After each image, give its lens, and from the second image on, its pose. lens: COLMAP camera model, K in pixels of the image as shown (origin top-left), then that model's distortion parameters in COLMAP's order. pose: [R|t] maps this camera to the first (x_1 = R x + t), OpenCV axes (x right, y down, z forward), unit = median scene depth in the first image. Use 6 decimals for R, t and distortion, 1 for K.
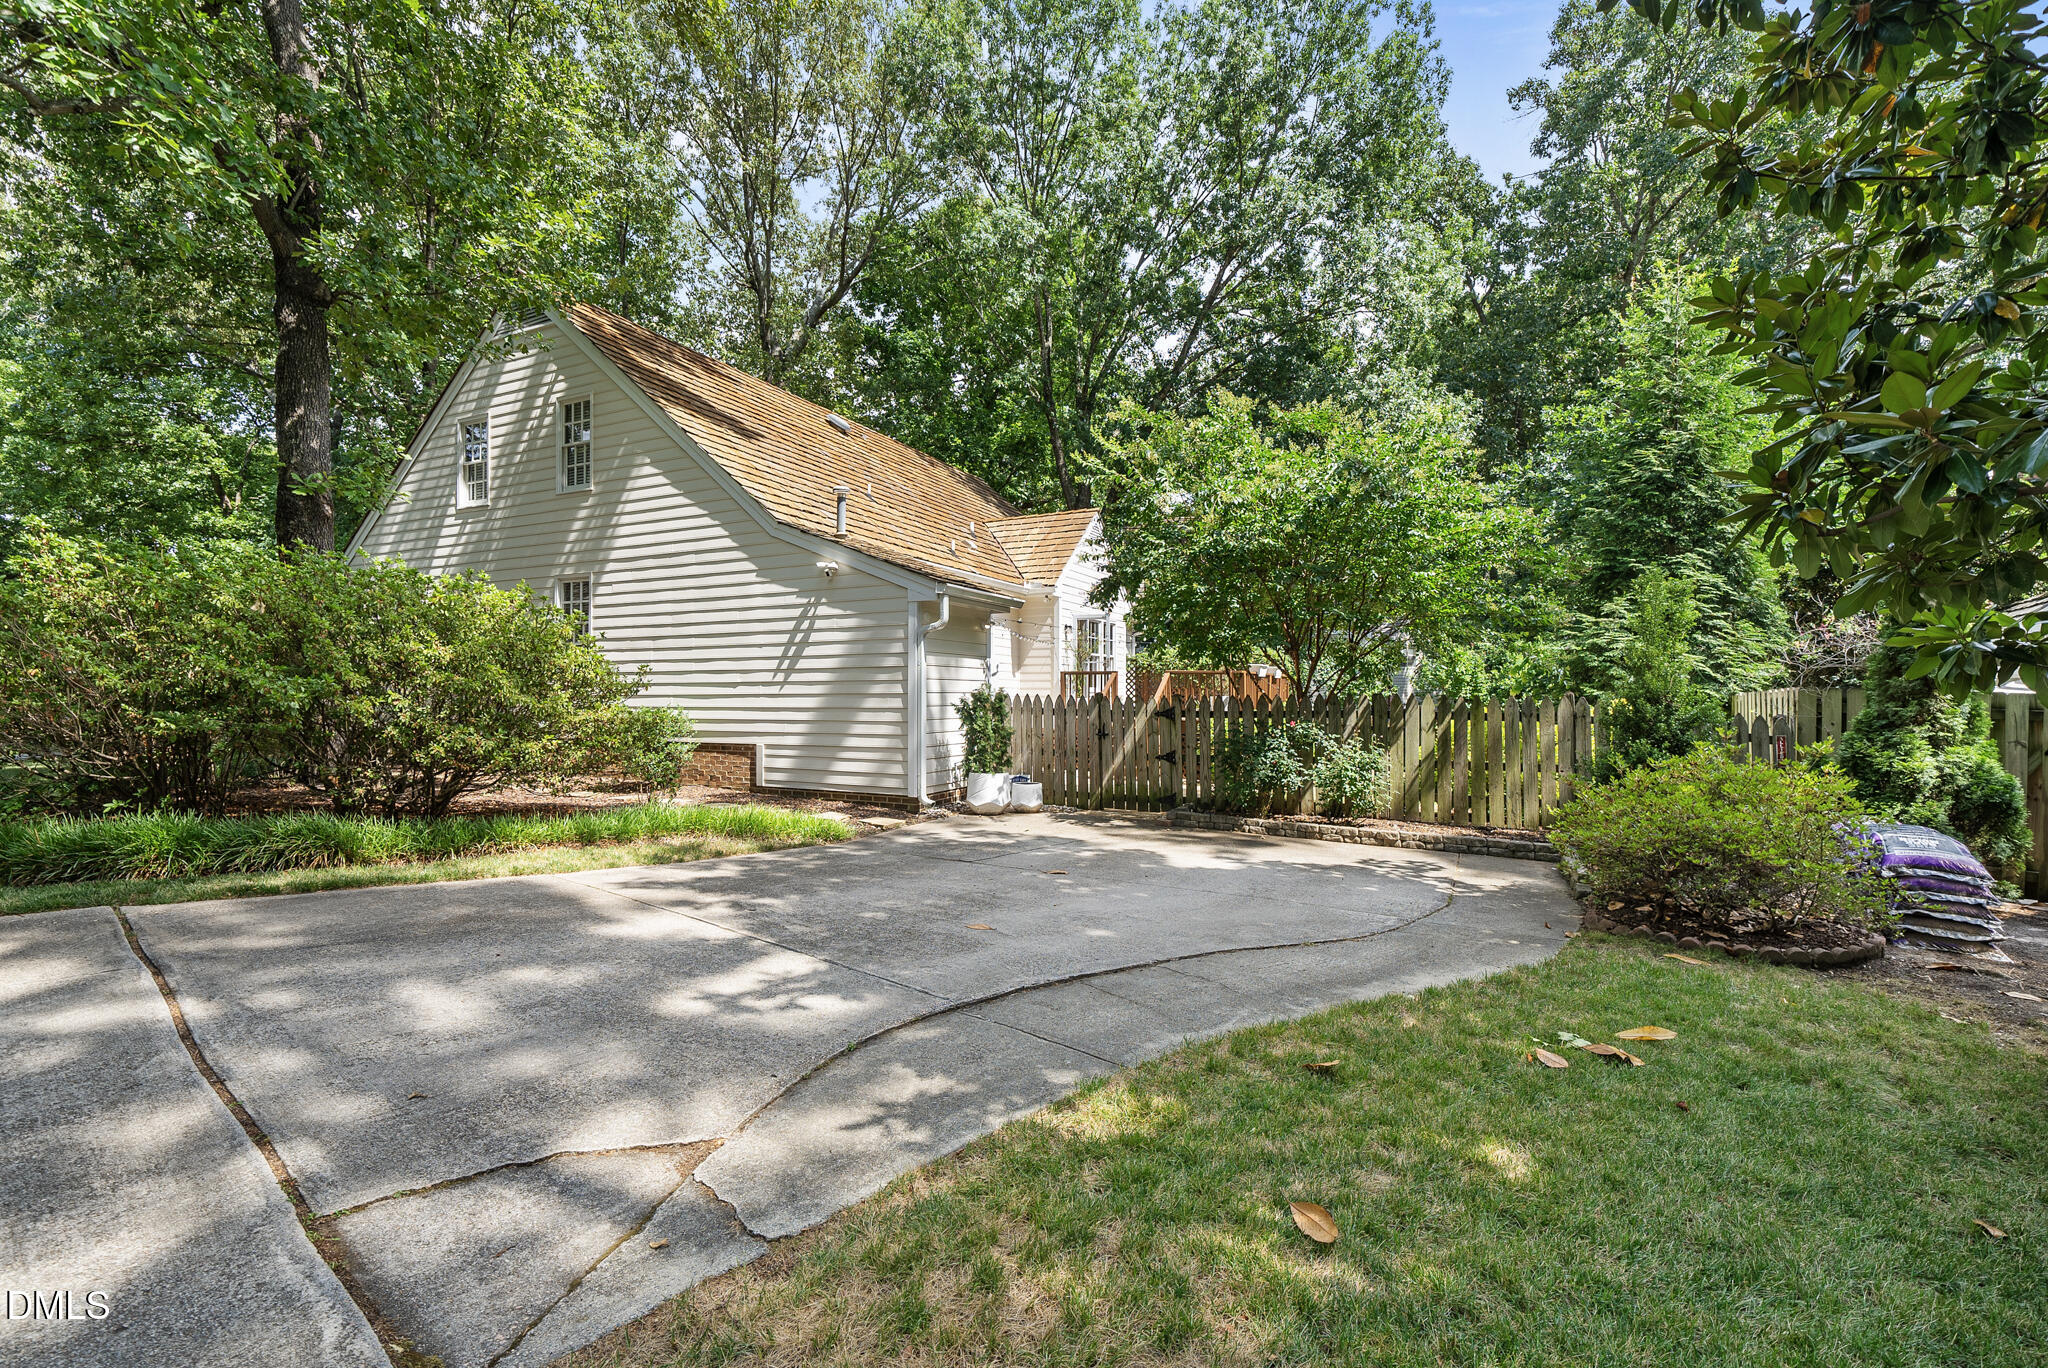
lens RADIAL K [[887.4, 0, 1026.5], [0, 887.4, 684.0], [0, 0, 1]] dist [-0.002837, -0.000553]
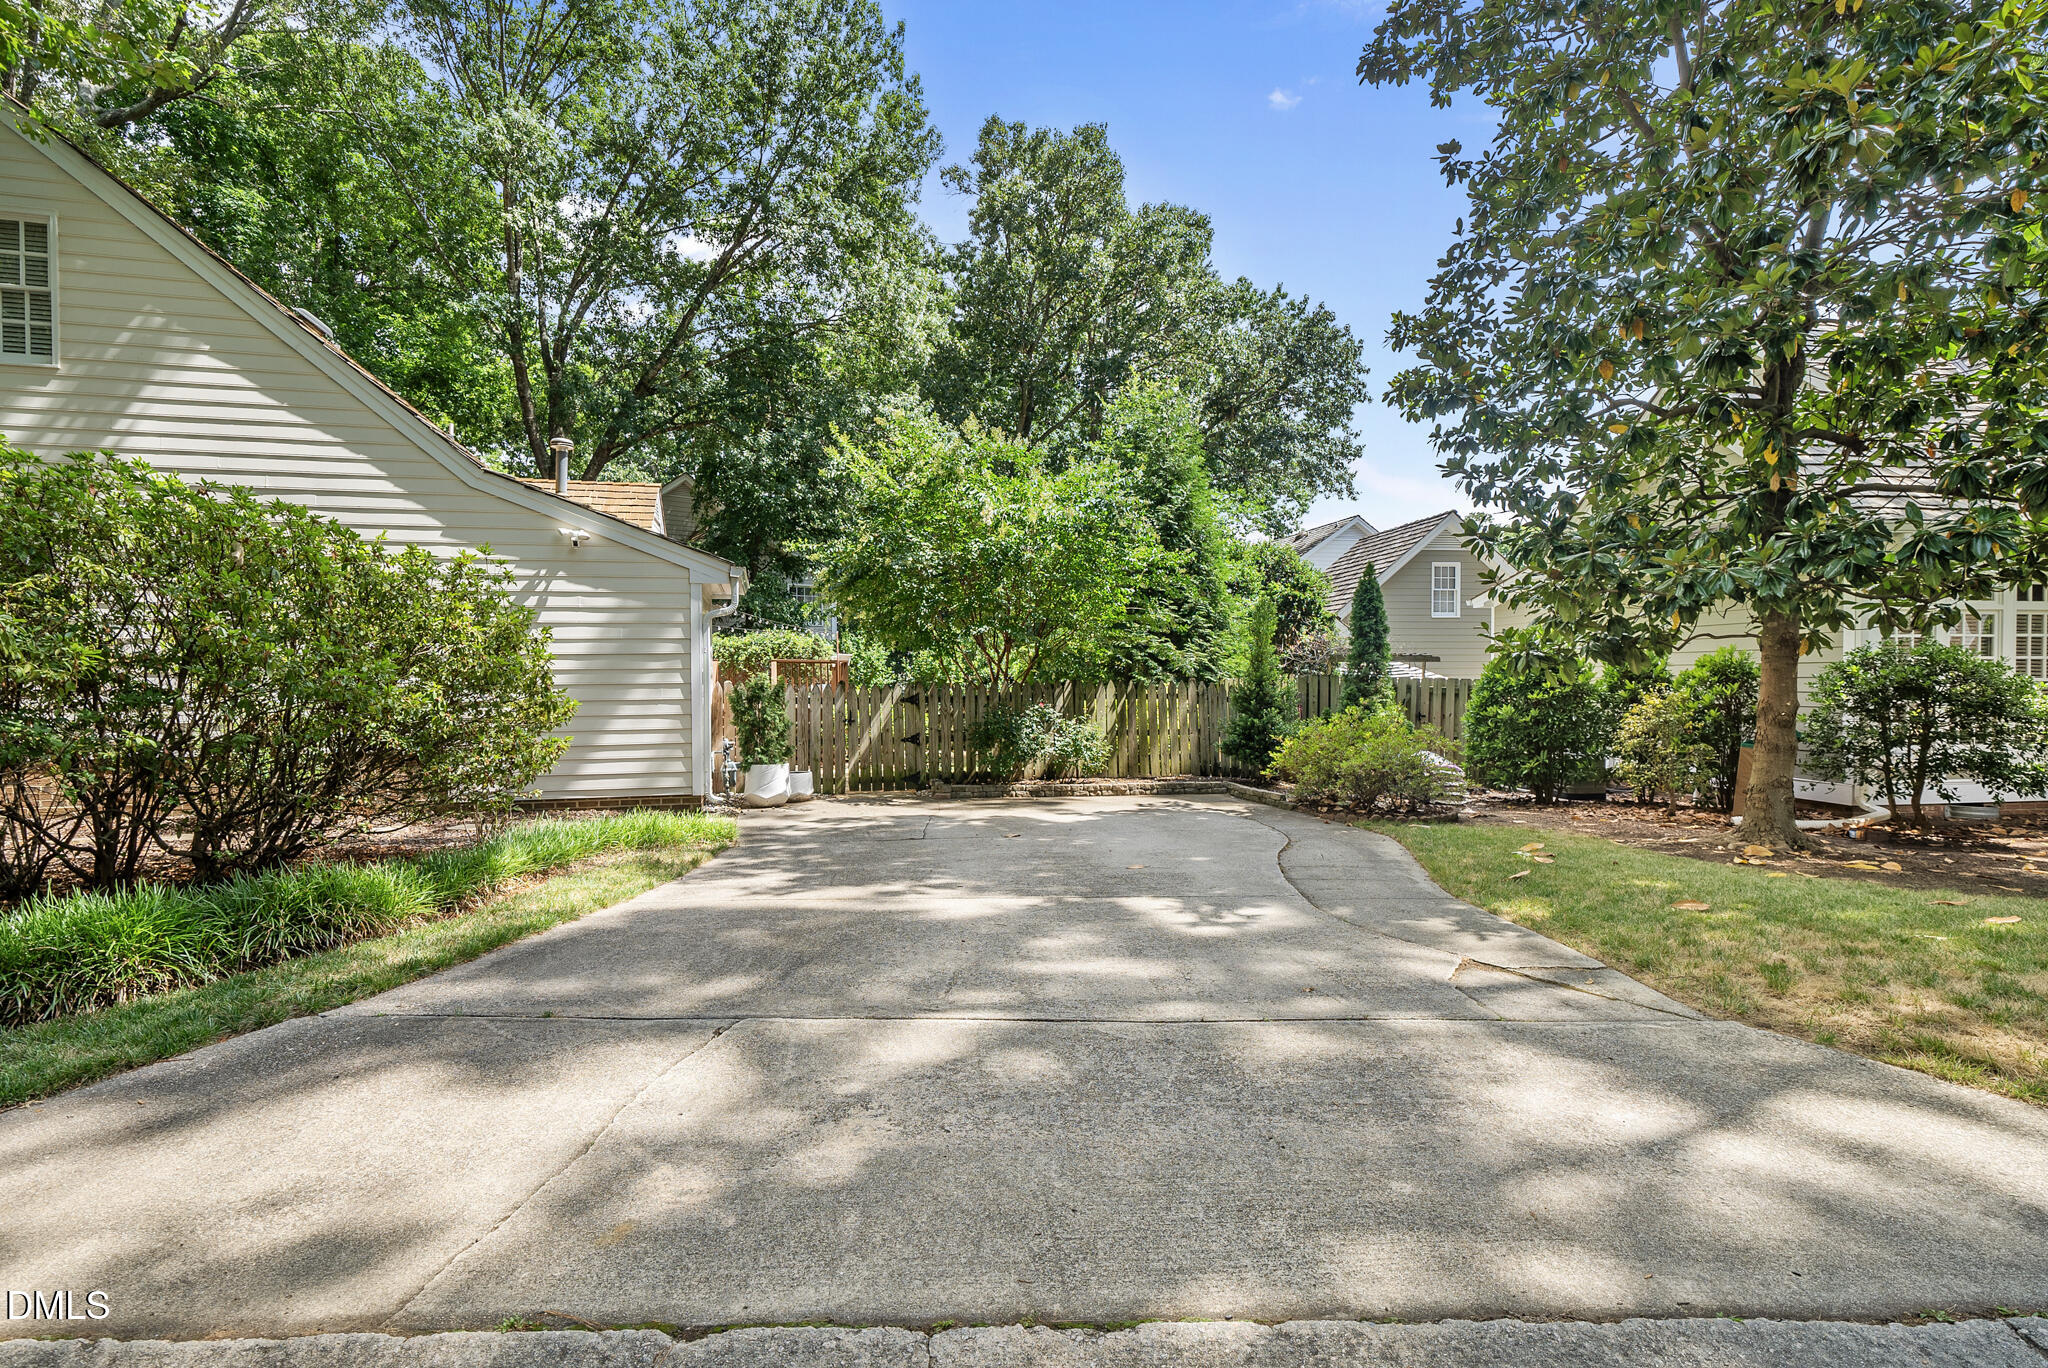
lens RADIAL K [[887.4, 0, 1037.3], [0, 887.4, 684.7], [0, 0, 1]] dist [-0.002837, -0.000553]
pose [[0.753726, -0.009422, 0.657122, -1.291994], [0.000302, 0.999902, 0.013990, -0.002144], [-0.657189, -0.010346, 0.753655, 0.200113]]
